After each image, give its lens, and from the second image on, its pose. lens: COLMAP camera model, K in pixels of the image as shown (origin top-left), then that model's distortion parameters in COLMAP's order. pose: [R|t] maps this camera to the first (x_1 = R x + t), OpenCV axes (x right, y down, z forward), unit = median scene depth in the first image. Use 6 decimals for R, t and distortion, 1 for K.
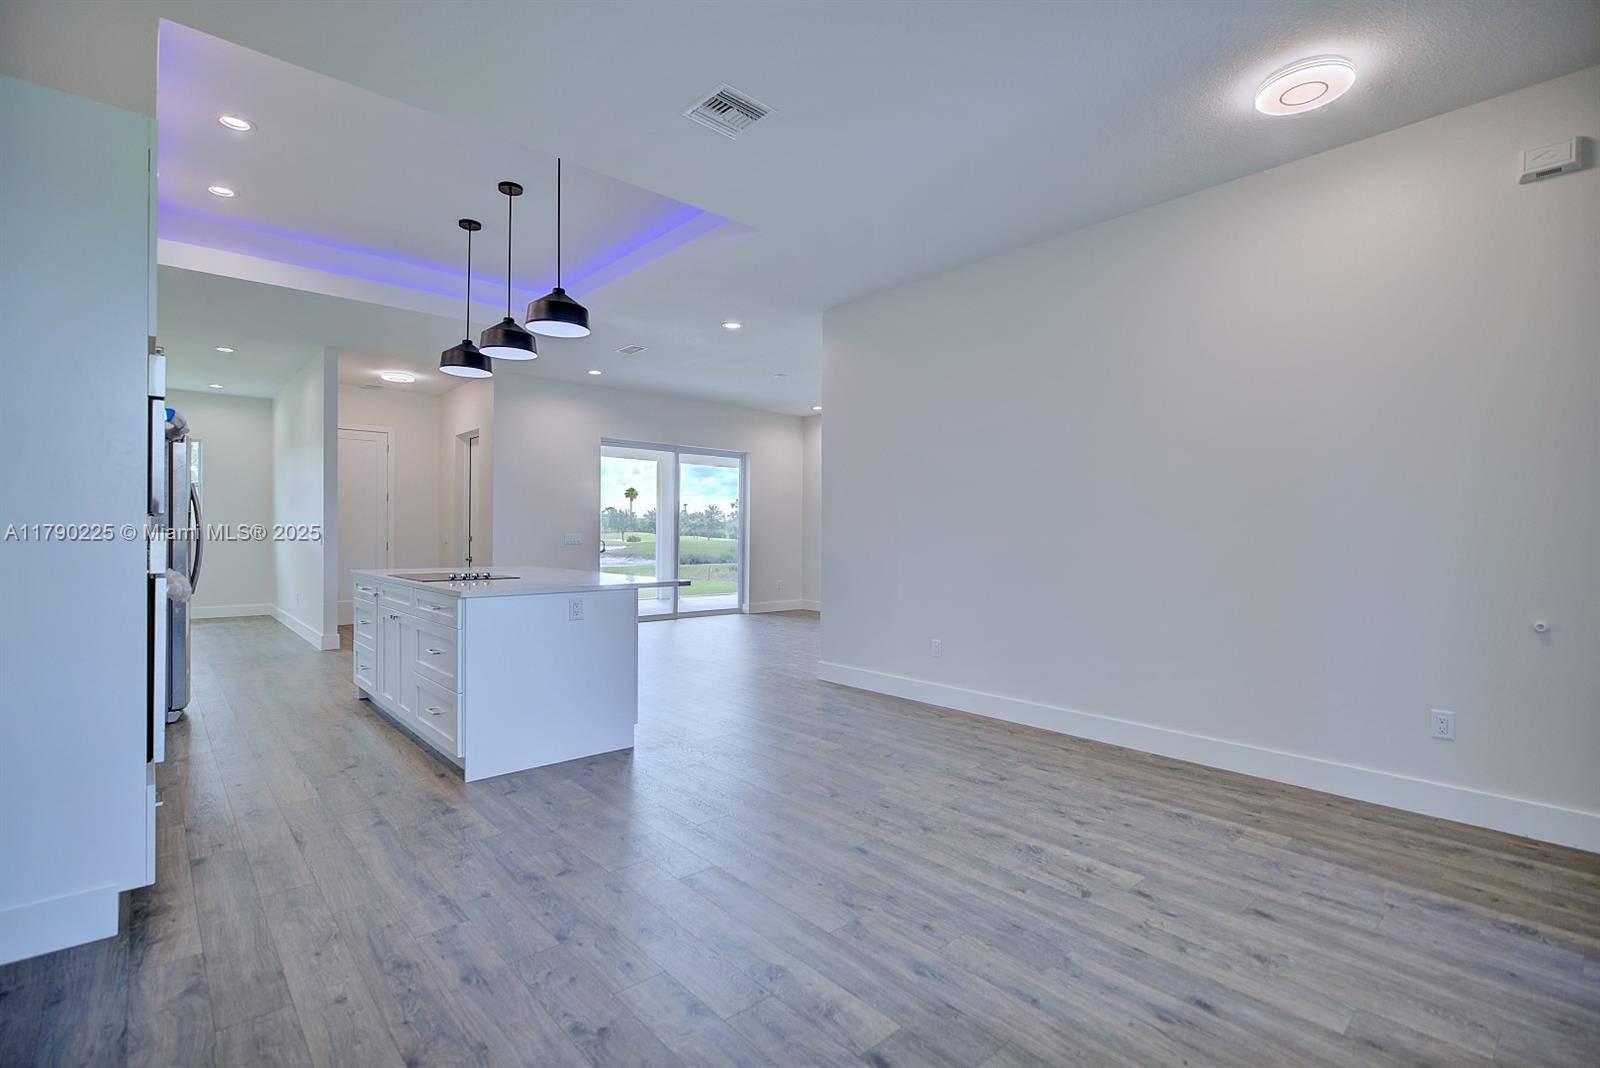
lens RADIAL K [[733.7, 0, 804.2], [0, 733.7, 533.3], [0, 0, 1]] dist [-0.003103, -0.000030]
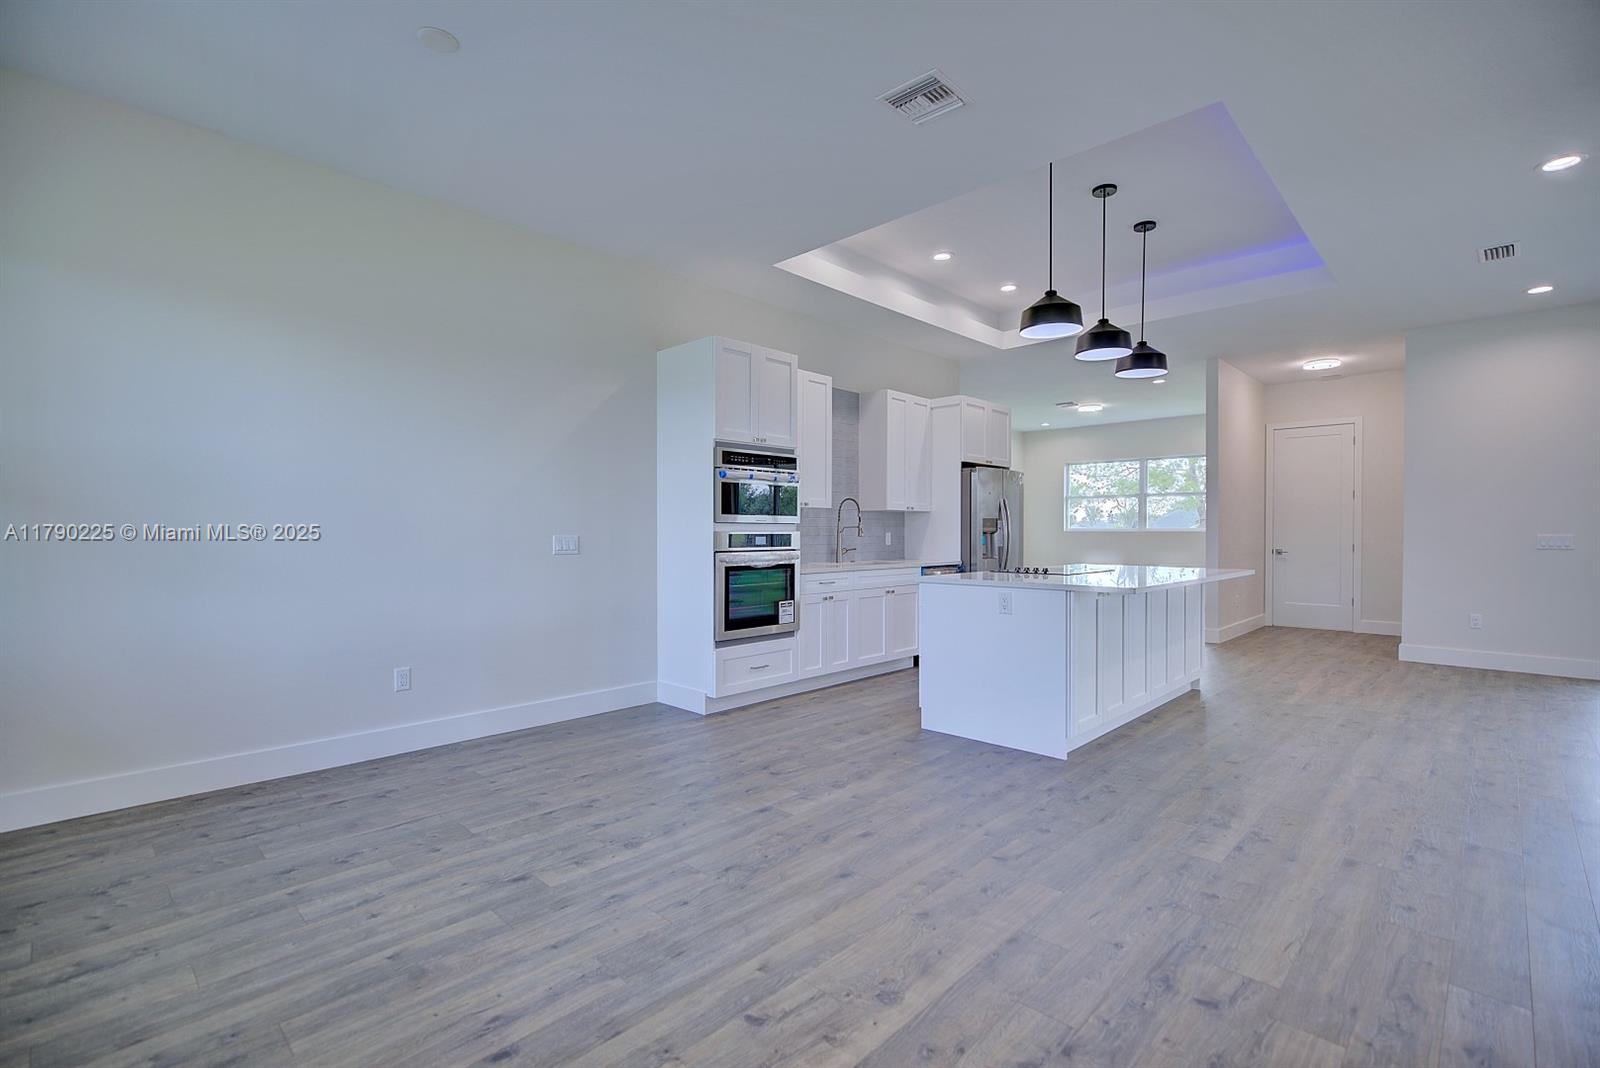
lens RADIAL K [[733.7, 0, 804.2], [0, 733.7, 533.3], [0, 0, 1]] dist [-0.003103, -0.000030]
pose [[0.073337, -0.002915, -0.997303, 1.002153], [-0.000234, 0.999996, -0.002940, 0.008442], [0.997307, 0.000449, 0.073336, 0.892877]]
